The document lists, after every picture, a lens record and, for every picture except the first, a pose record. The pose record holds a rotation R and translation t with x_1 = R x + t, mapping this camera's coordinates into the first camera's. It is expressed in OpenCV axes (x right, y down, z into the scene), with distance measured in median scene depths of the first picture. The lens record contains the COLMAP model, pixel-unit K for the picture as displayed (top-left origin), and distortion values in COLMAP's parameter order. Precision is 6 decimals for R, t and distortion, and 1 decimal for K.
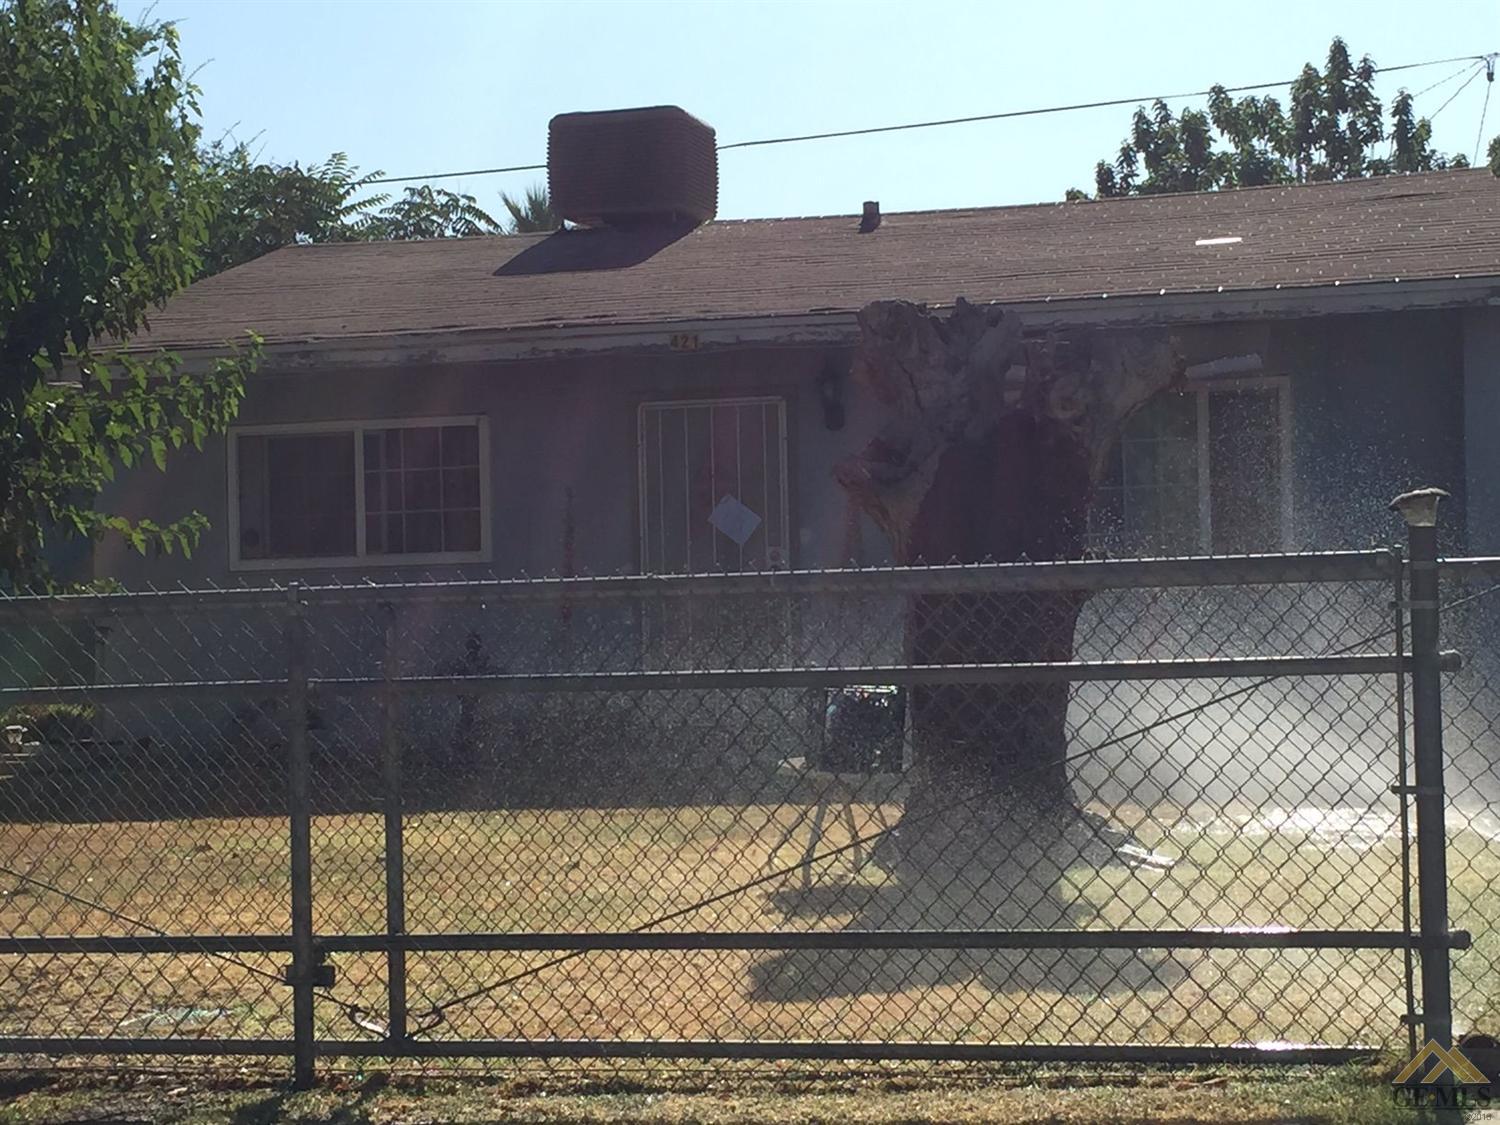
lens RADIAL K [[2962.6, 0, 646.4], [0, 2962.6, 560.9], [0, 0, 1]] dist [0.019696, 0.410728]
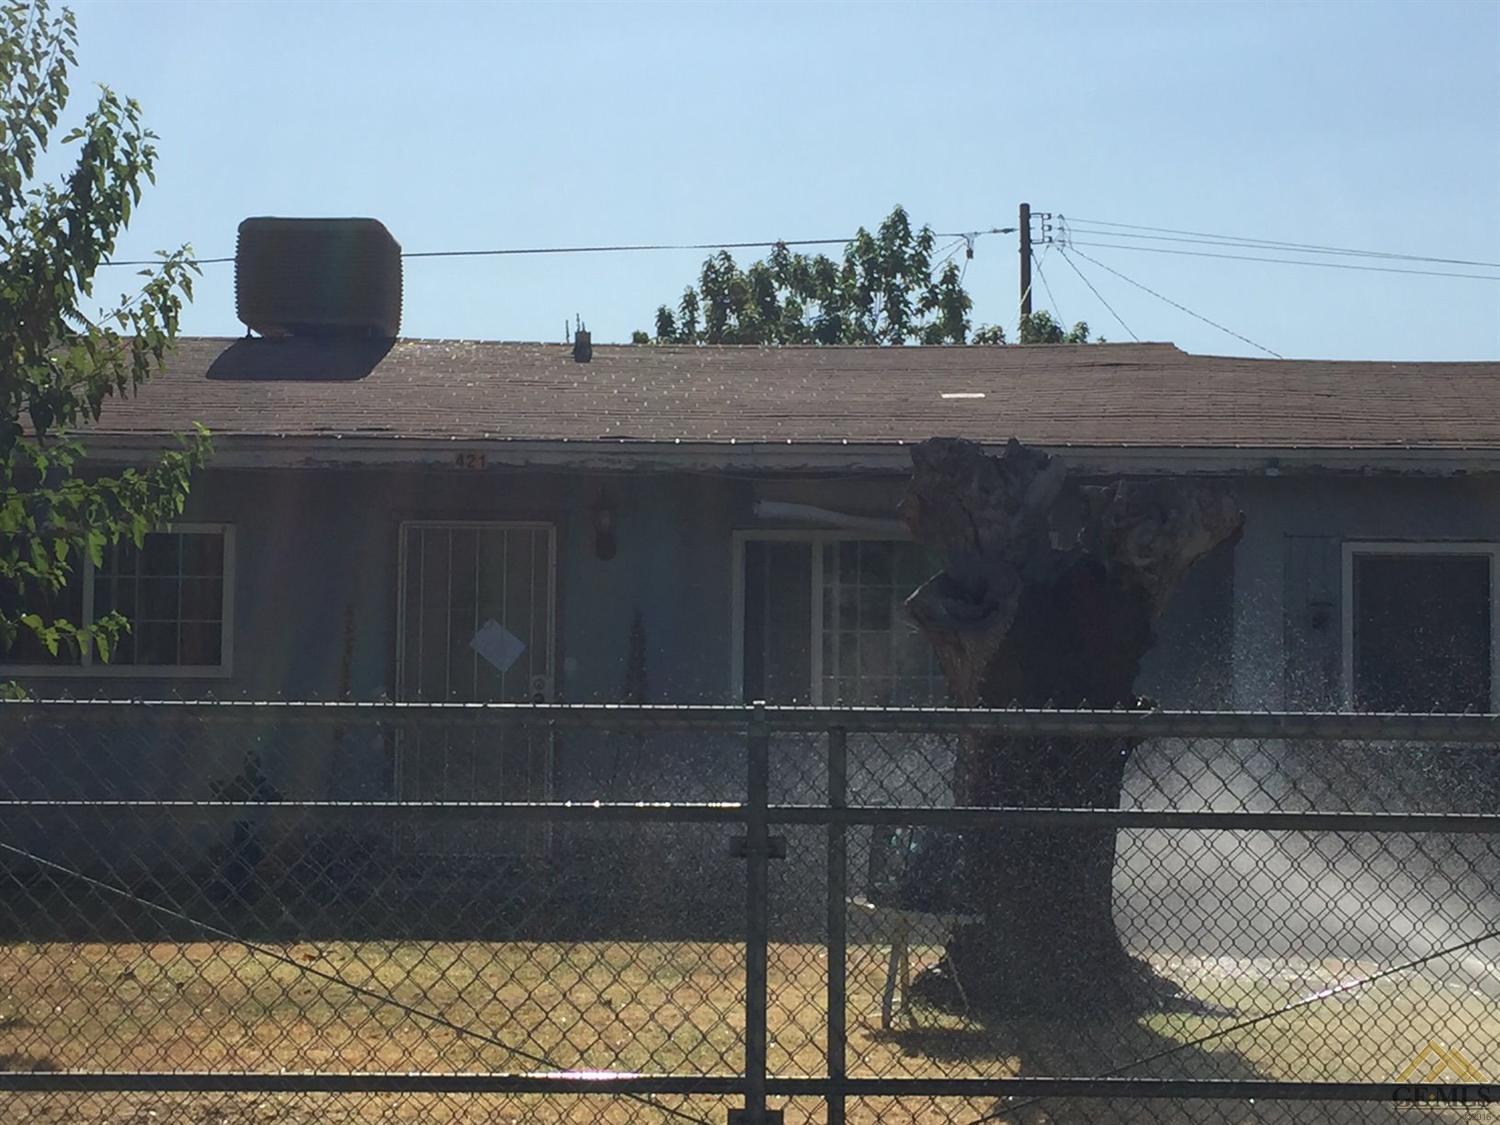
lens RADIAL K [[2978.3, 0, 689.0], [0, 2978.3, 557.5], [0, 0, 1]] dist [0.049753, 0.078236]
pose [[0.968134, 0.054124, 0.244514, -0.153269], [-0.042857, 0.997770, -0.051174, 0.004611], [-0.246738, 0.039064, 0.968295, 0.034088]]
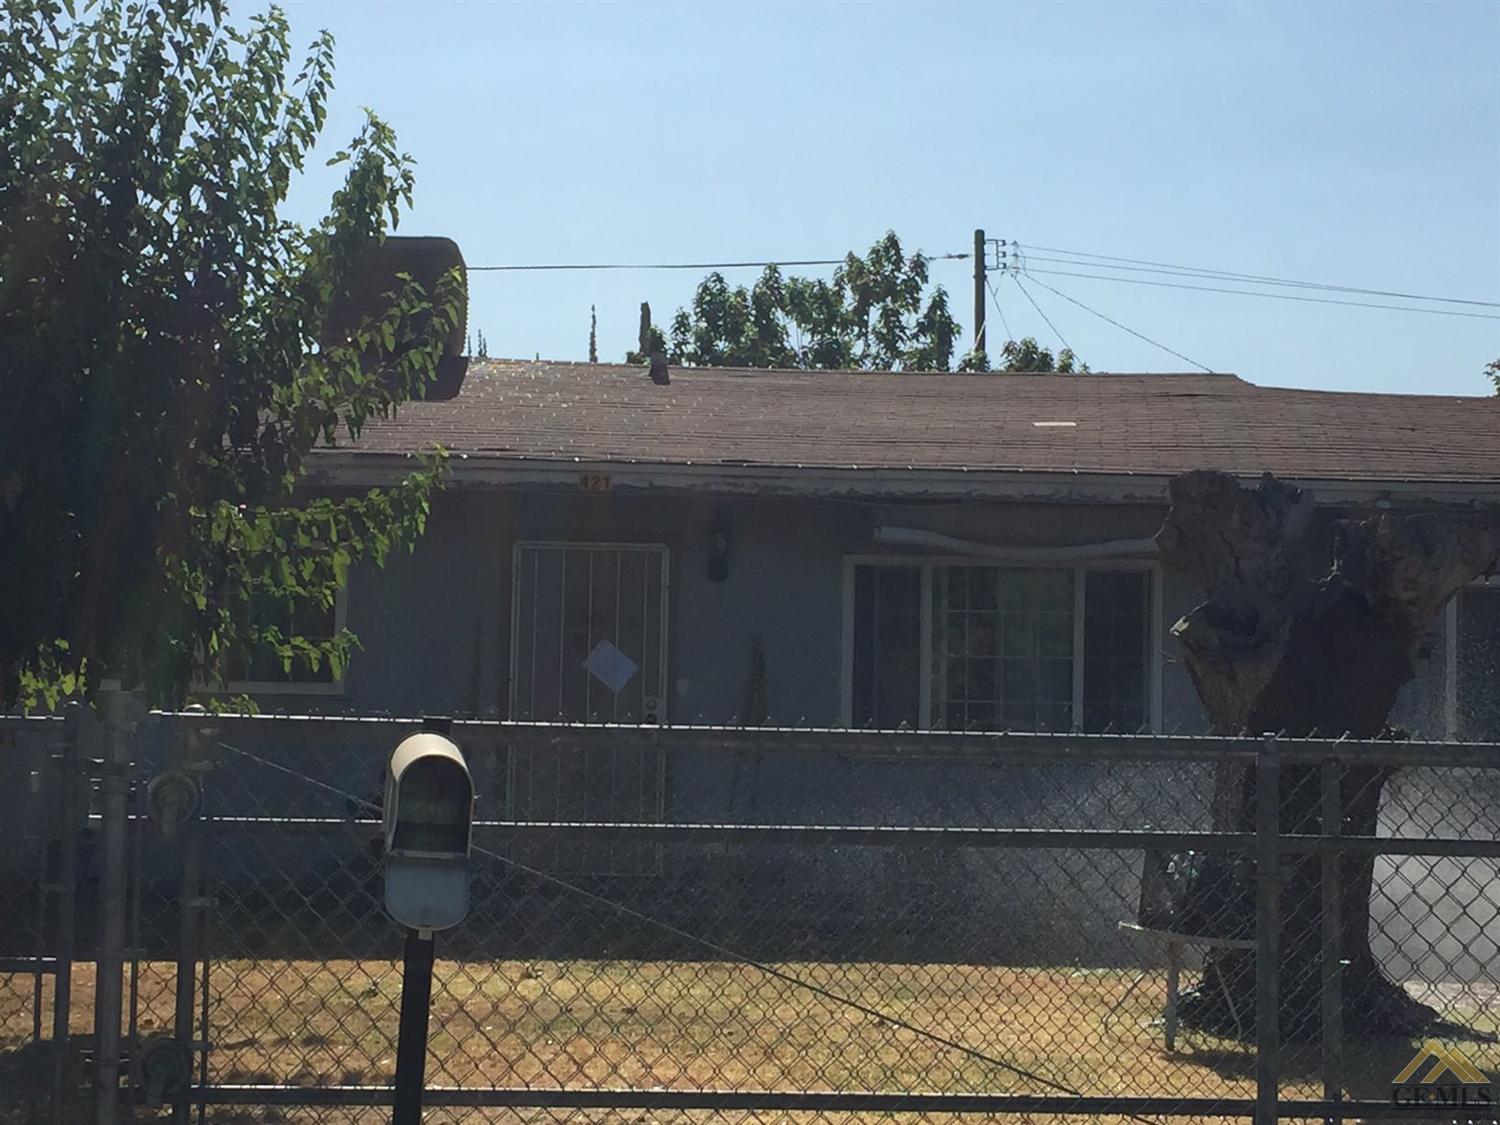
lens RADIAL K [[2978.3, 0, 689.0], [0, 2978.3, 557.5], [0, 0, 1]] dist [0.049753, 0.078236]
pose [[0.953797, 0.068195, 0.292611, -0.241014], [-0.053115, 0.996833, -0.059182, 0.007397], [-0.295721, 0.040906, 0.954398, 0.049270]]
